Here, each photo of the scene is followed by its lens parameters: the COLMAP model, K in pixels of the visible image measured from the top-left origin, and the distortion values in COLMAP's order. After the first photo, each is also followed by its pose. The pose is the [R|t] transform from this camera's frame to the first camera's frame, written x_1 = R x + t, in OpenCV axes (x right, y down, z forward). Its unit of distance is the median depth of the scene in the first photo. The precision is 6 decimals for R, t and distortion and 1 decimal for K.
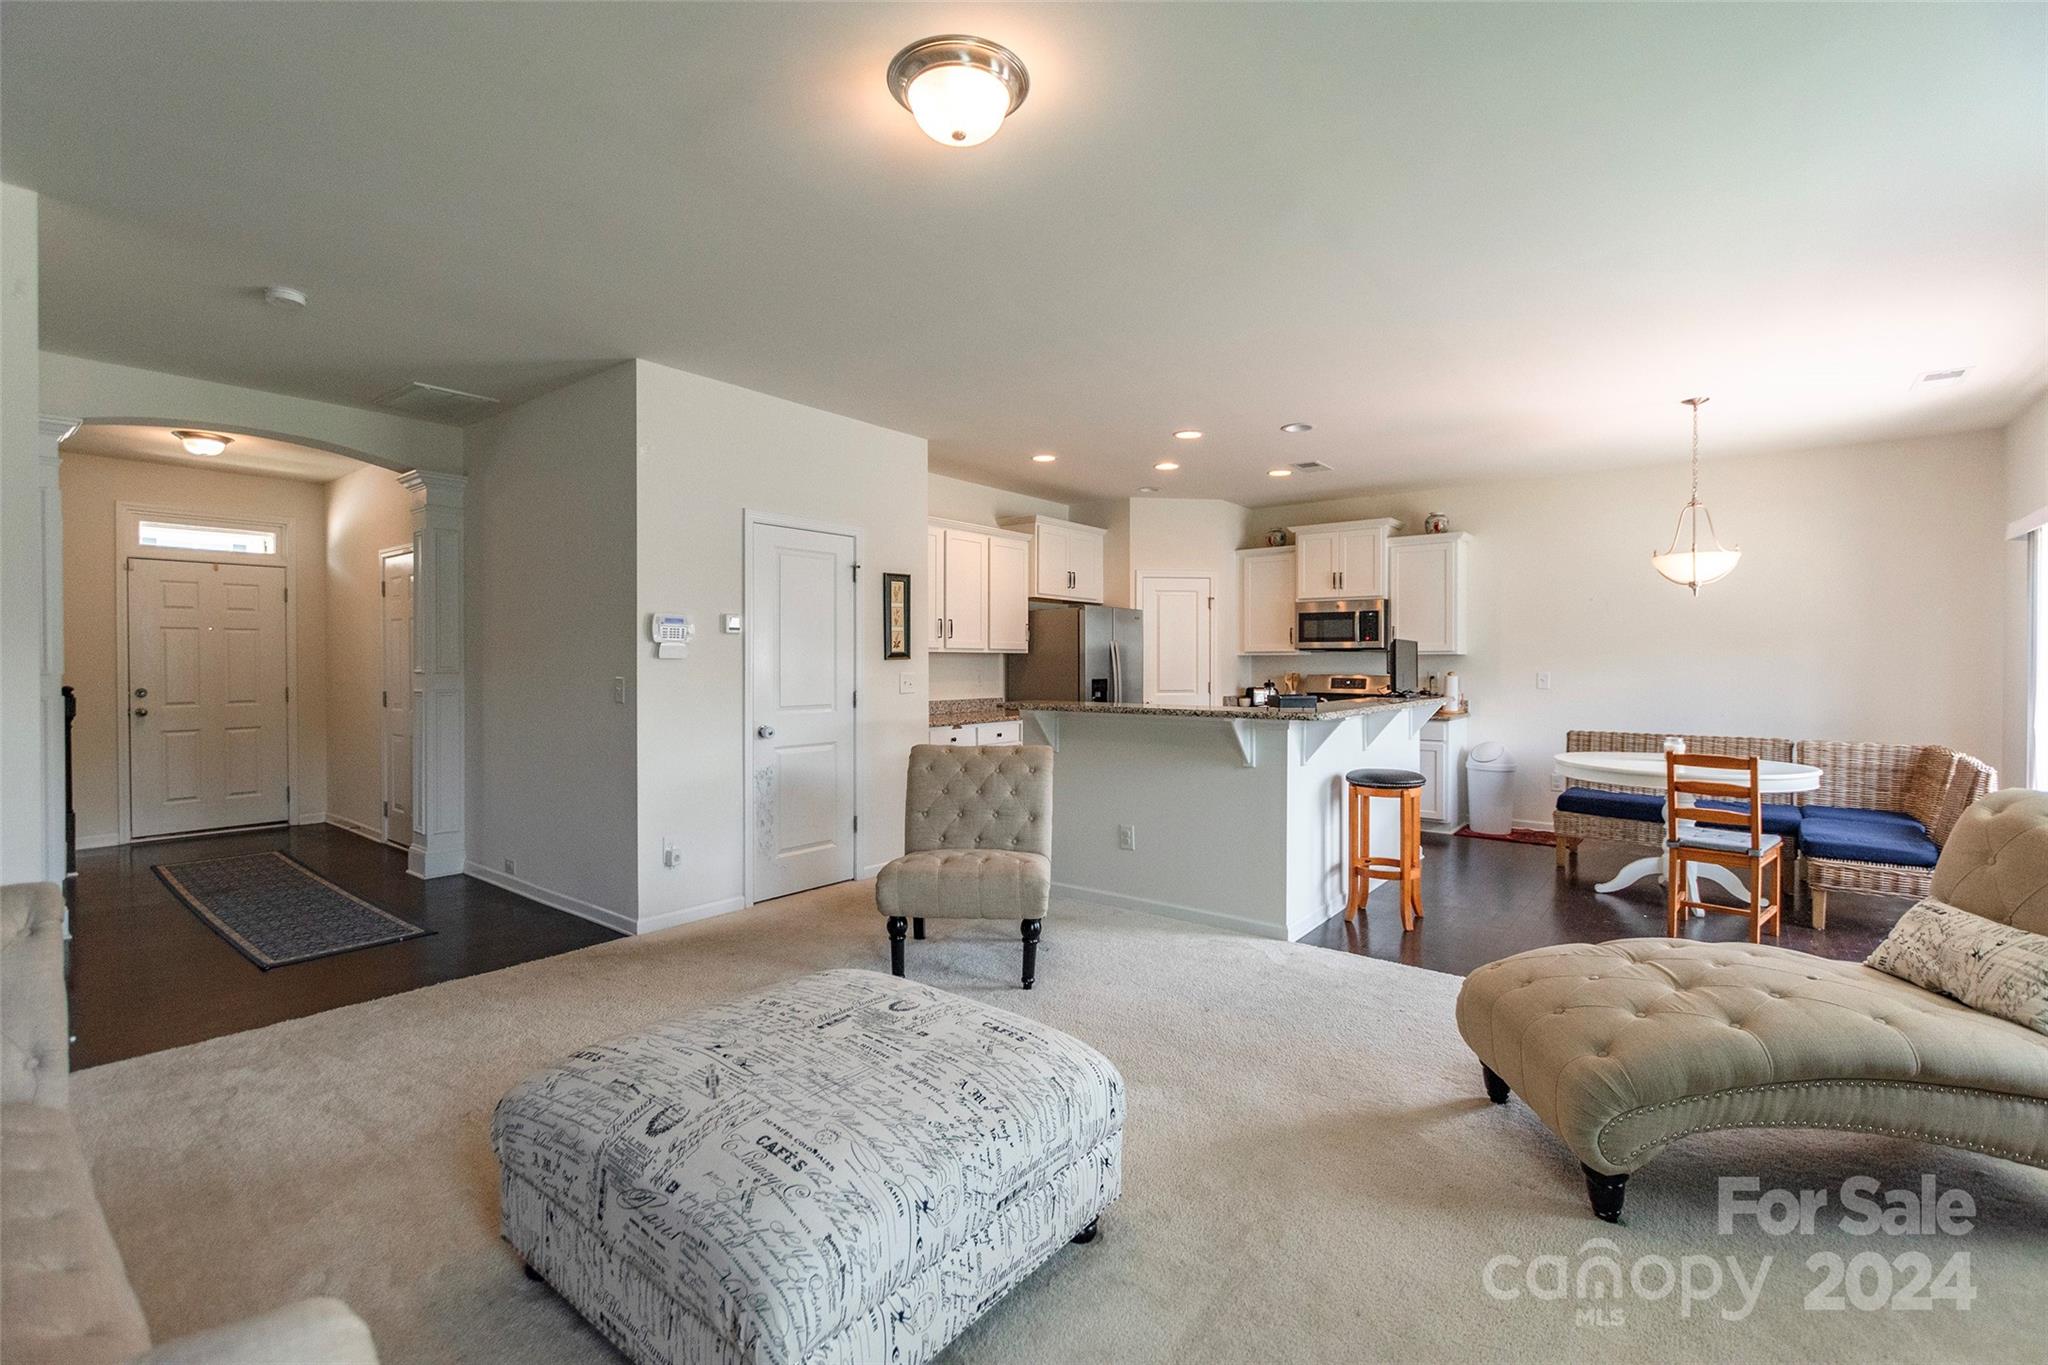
lens RADIAL K [[900.7, 0, 1015.6], [0, 900.7, 671.7], [0, 0, 1]] dist [-0.001505, -0.000626]
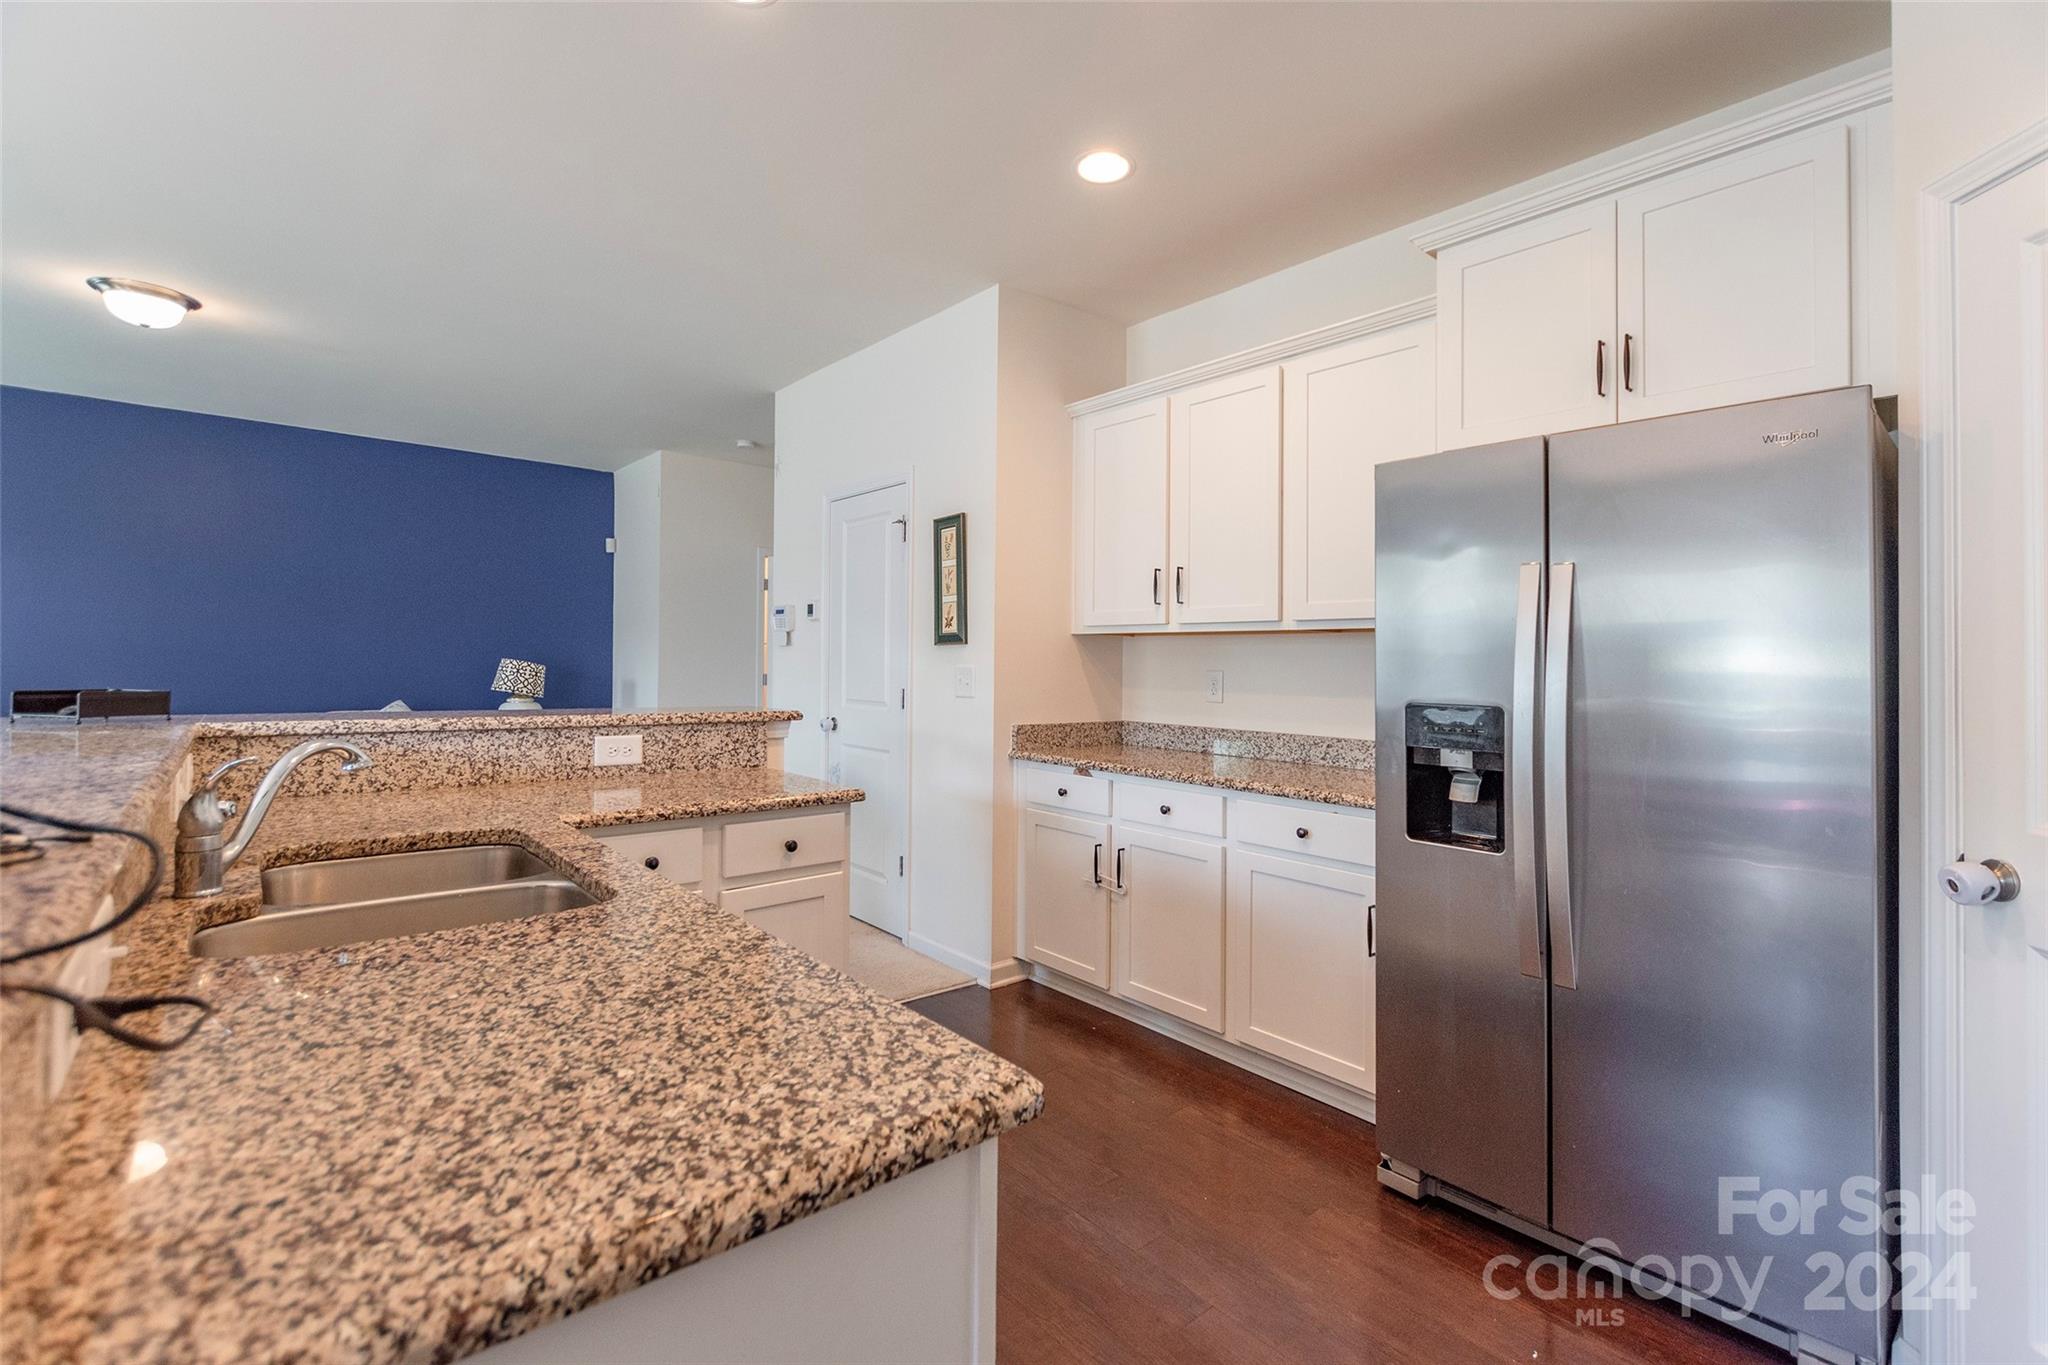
lens RADIAL K [[900.7, 0, 1026.1], [0, 900.7, 684.8], [0, 0, 1]] dist [-0.001505, -0.000626]
pose [[-0.177627, 0.007286, -0.984071, 0.513365], [-0.035524, 0.999273, 0.013811, 0.004837], [0.983457, 0.037411, -0.177239, 1.171345]]
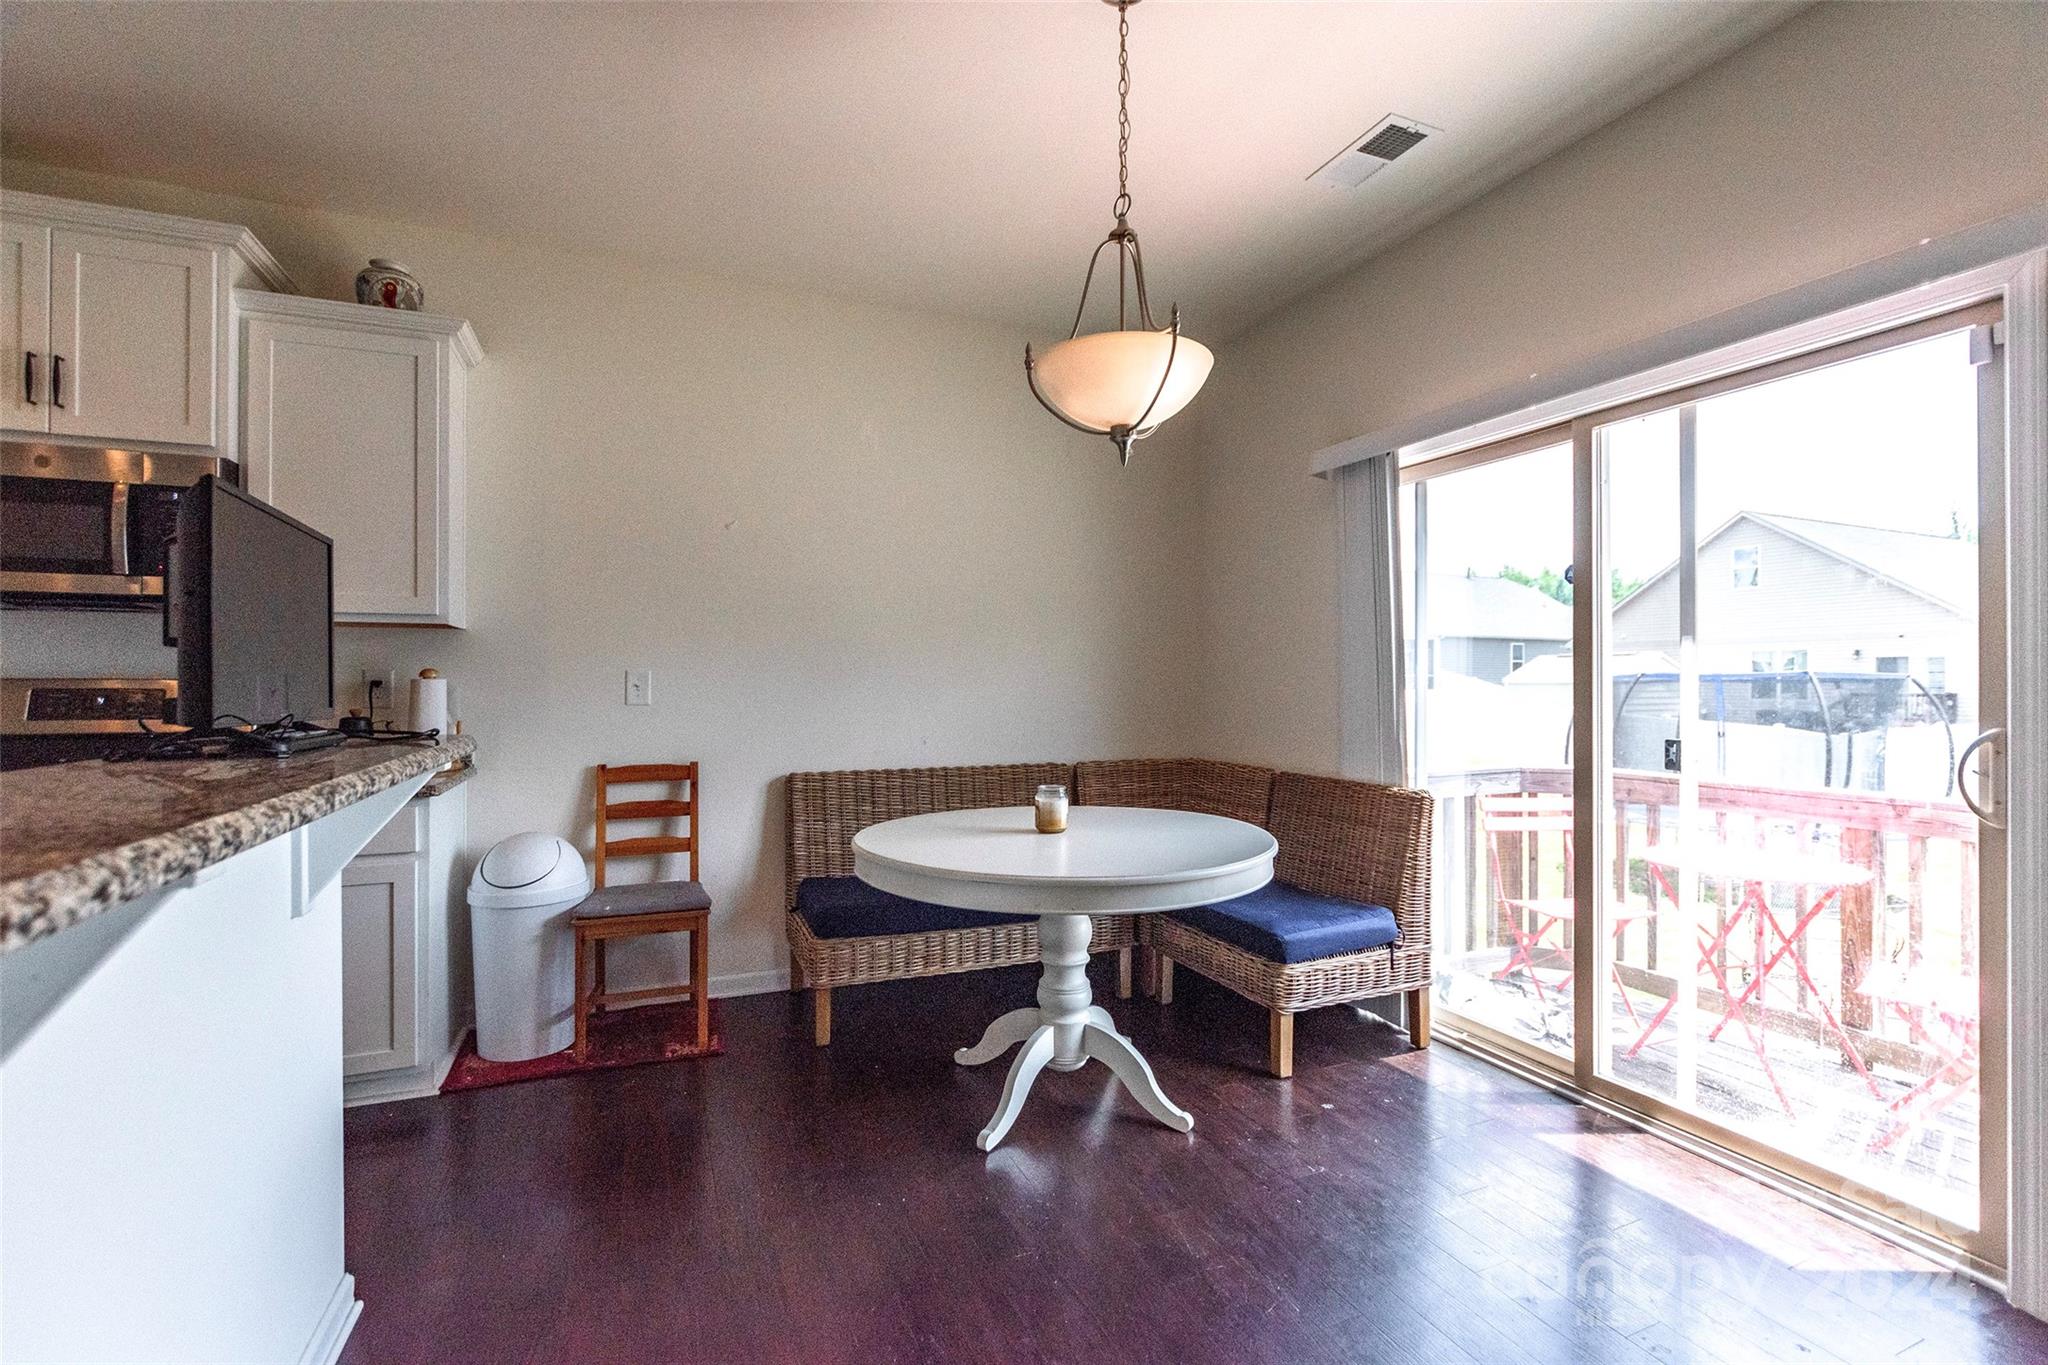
lens RADIAL K [[900.7, 0, 1030.1], [0, 900.7, 676.9], [0, 0, 1]] dist [-0.001505, -0.000626]
pose [[0.483789, 0.005228, 0.875169, 0.311853], [0.006201, 0.999937, -0.009402, 0.010882], [-0.875163, 0.009976, 0.483726, 0.679998]]
